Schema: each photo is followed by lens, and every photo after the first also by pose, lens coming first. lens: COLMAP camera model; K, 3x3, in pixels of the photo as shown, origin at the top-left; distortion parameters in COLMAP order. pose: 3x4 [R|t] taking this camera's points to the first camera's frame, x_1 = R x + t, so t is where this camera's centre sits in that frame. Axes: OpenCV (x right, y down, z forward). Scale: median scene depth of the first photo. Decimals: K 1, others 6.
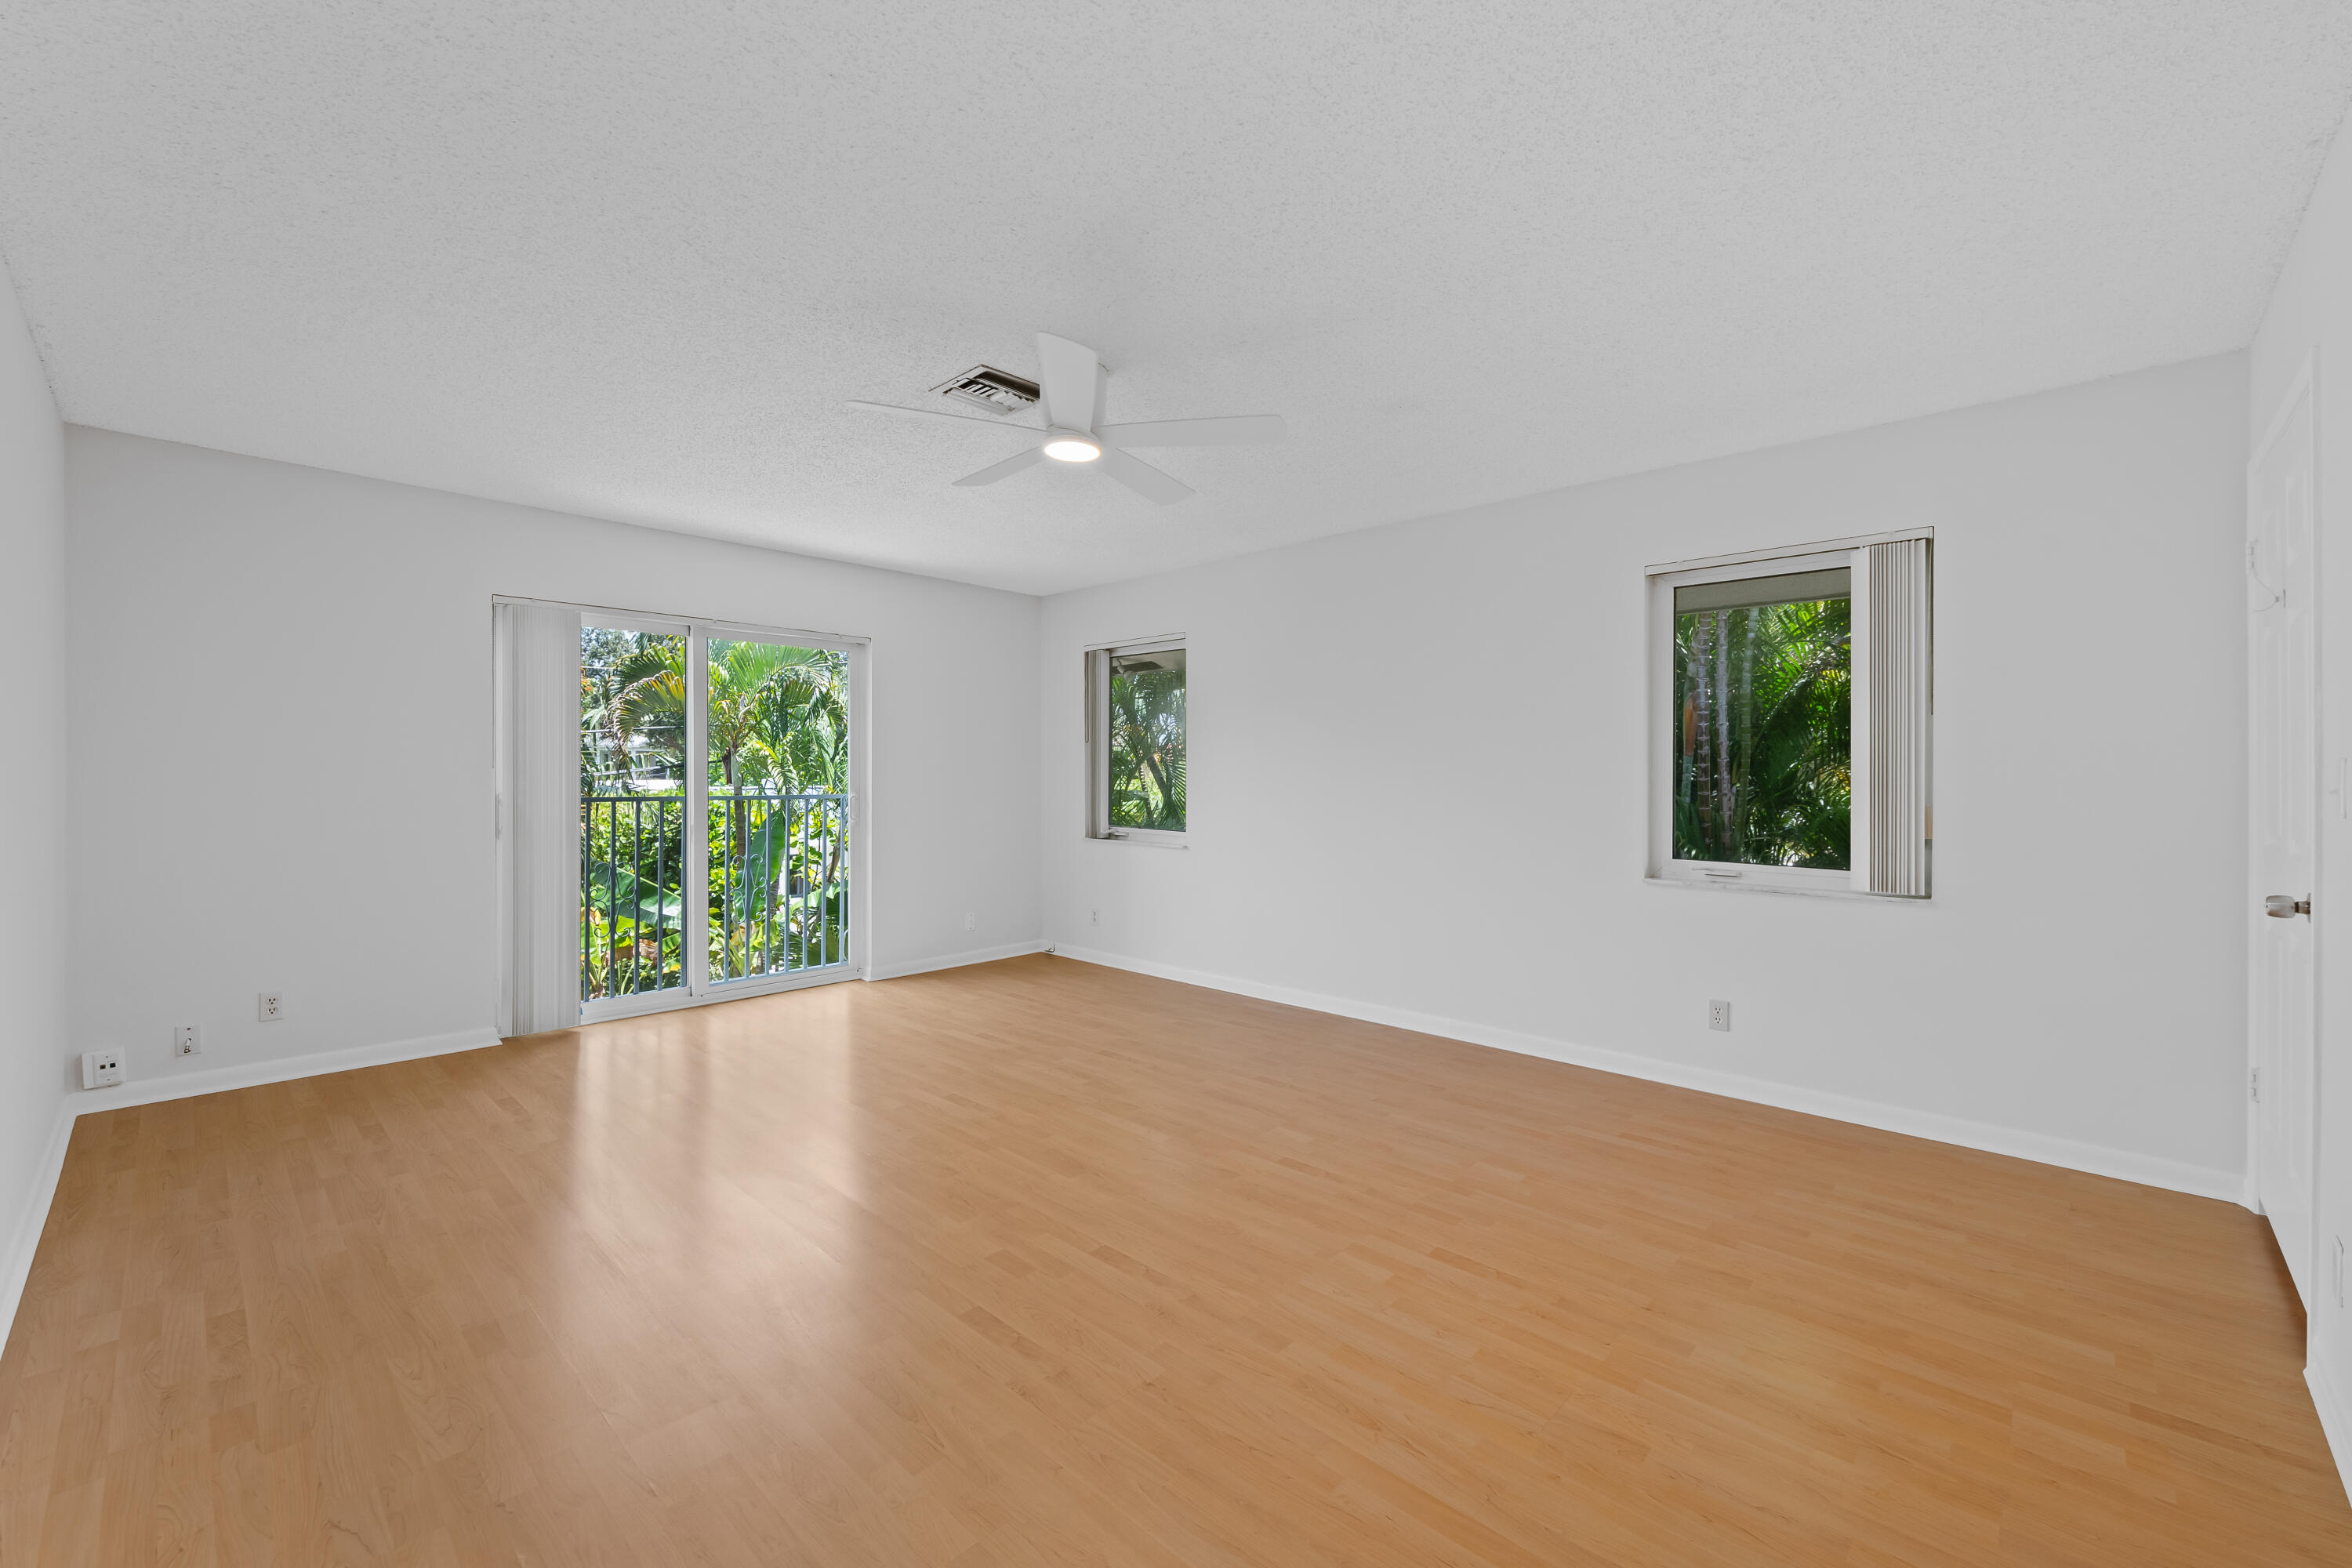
lens RADIAL K [[931.1, 0, 1183.2], [0, 931.1, 784.8], [0, 0, 1]] dist [0.001344, -0.001984]
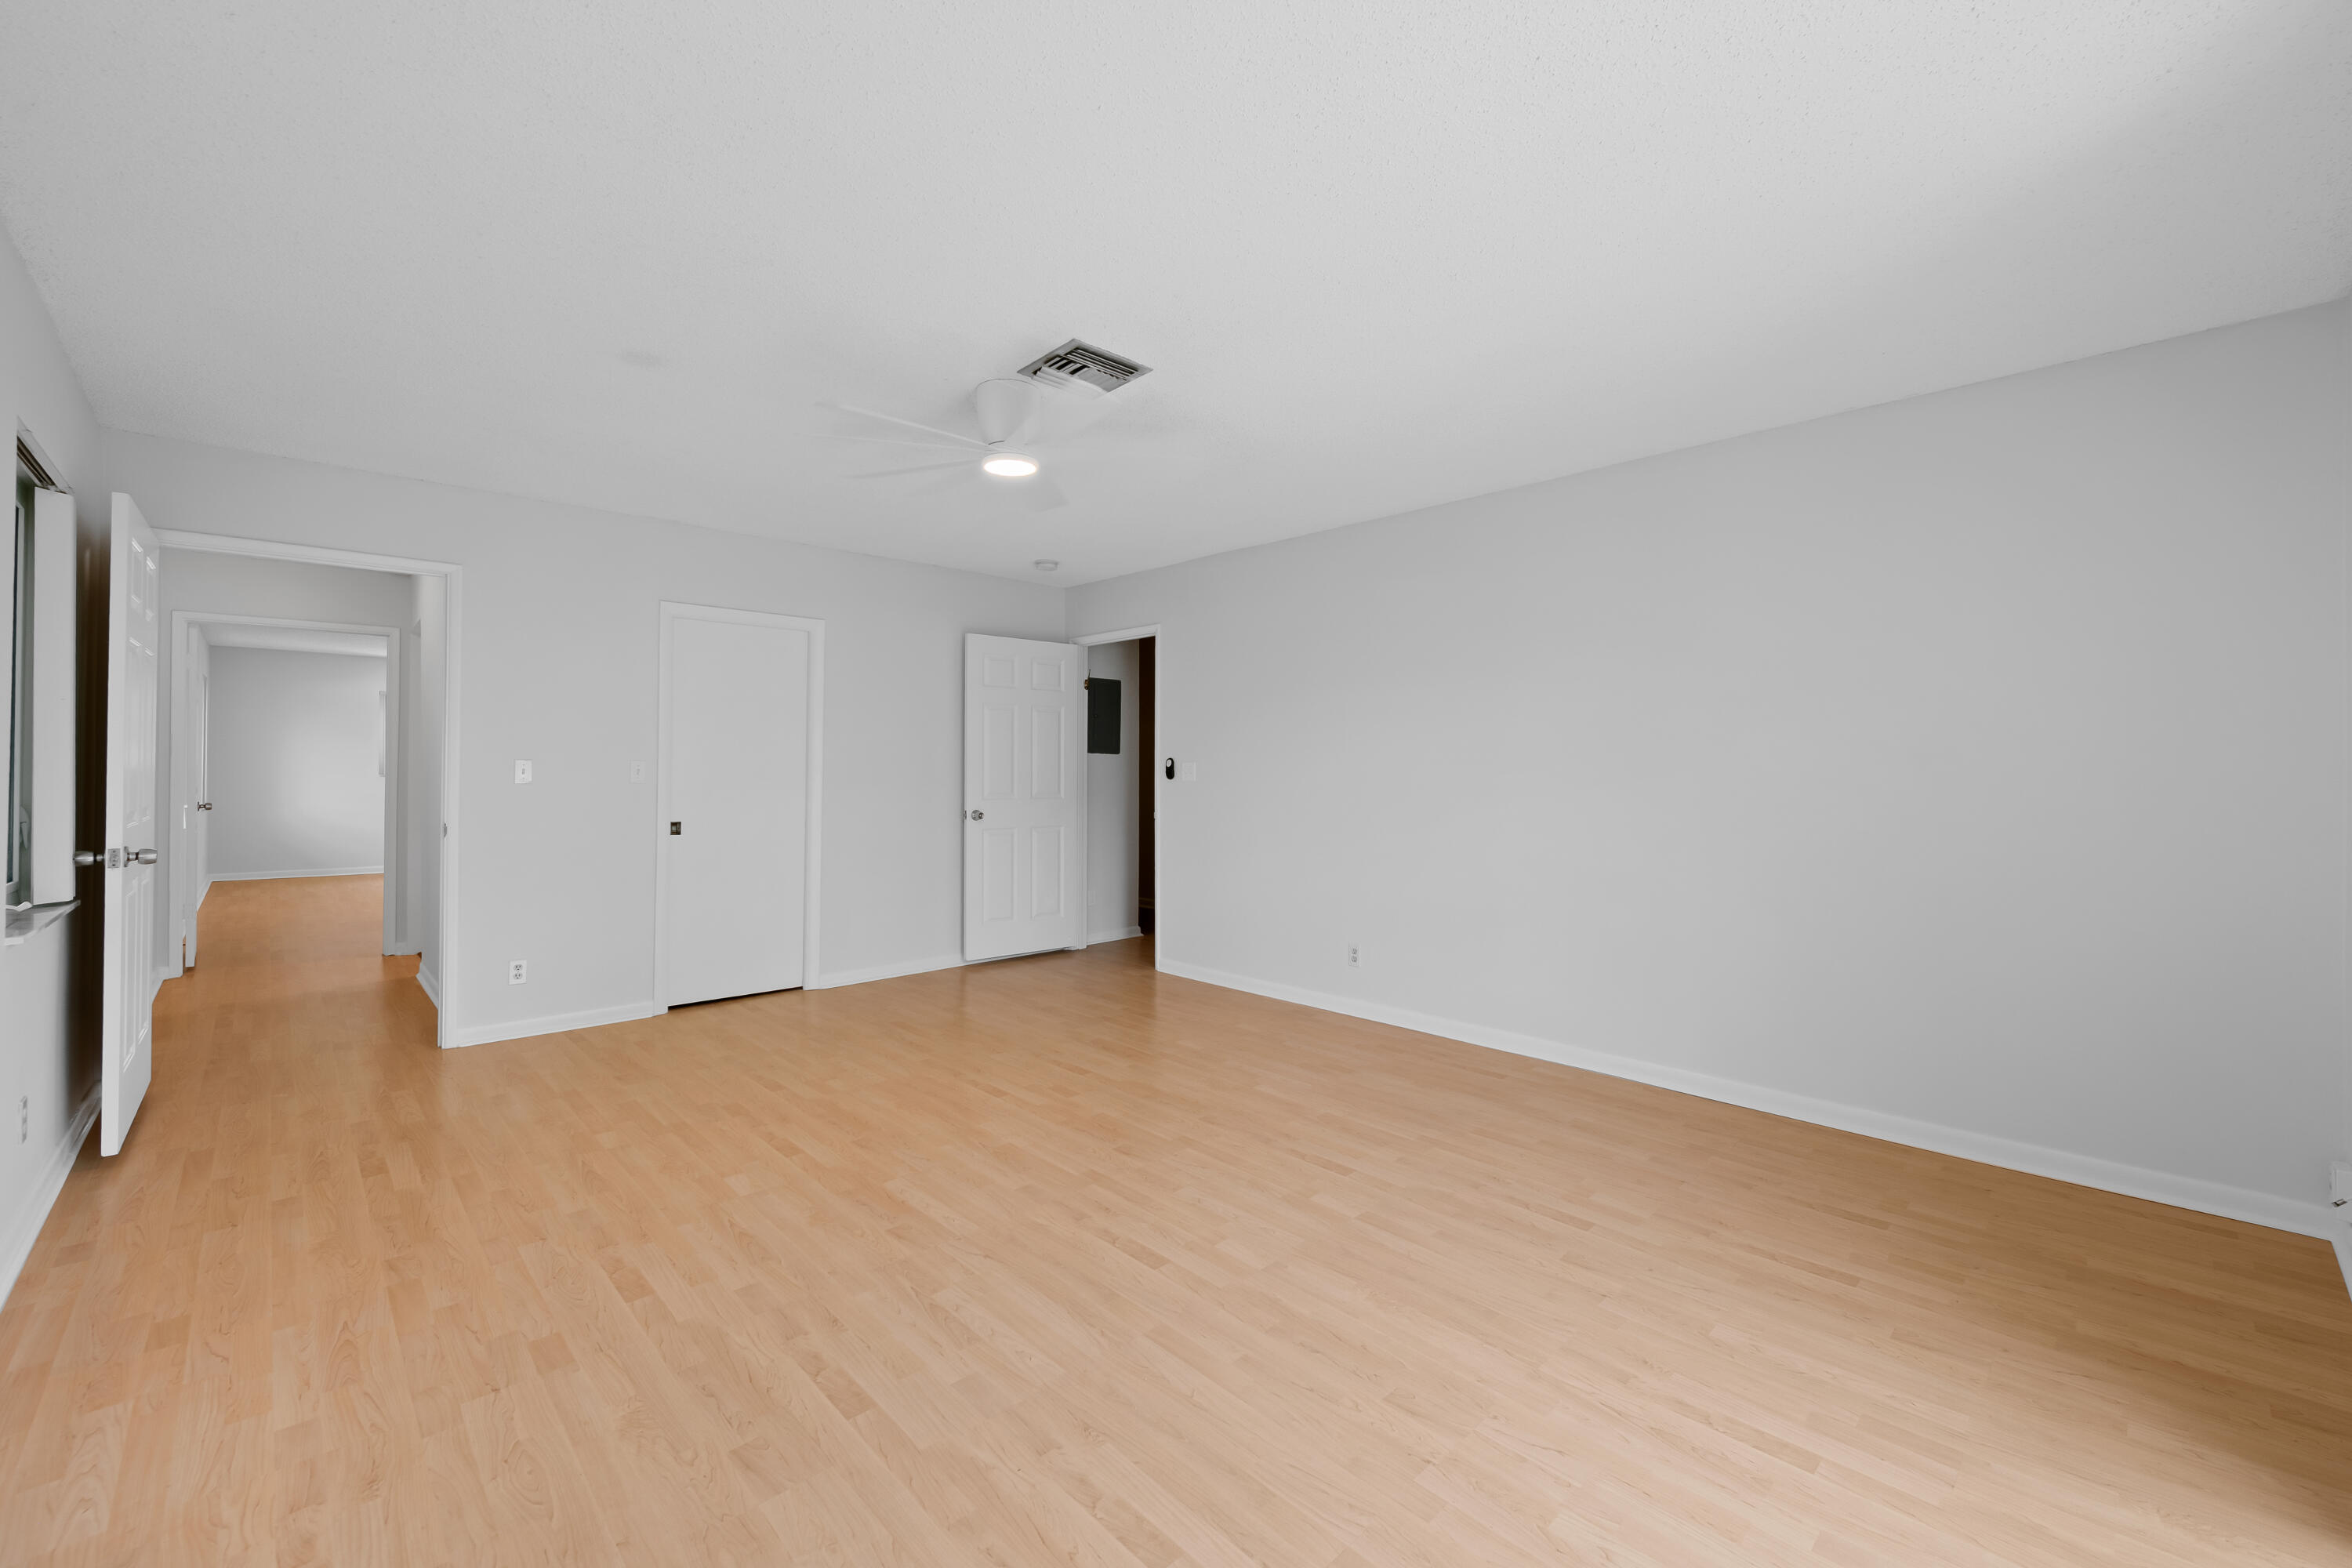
lens RADIAL K [[931.1, 0, 1180.9], [0, 931.1, 770.0], [0, 0, 1]] dist [0.001344, -0.001984]
pose [[-0.998645, -0.005018, 0.051794, -0.349738], [-0.004773, 0.999977, 0.004858, -0.015357], [-0.051817, 0.004605, -0.998646, 1.936542]]
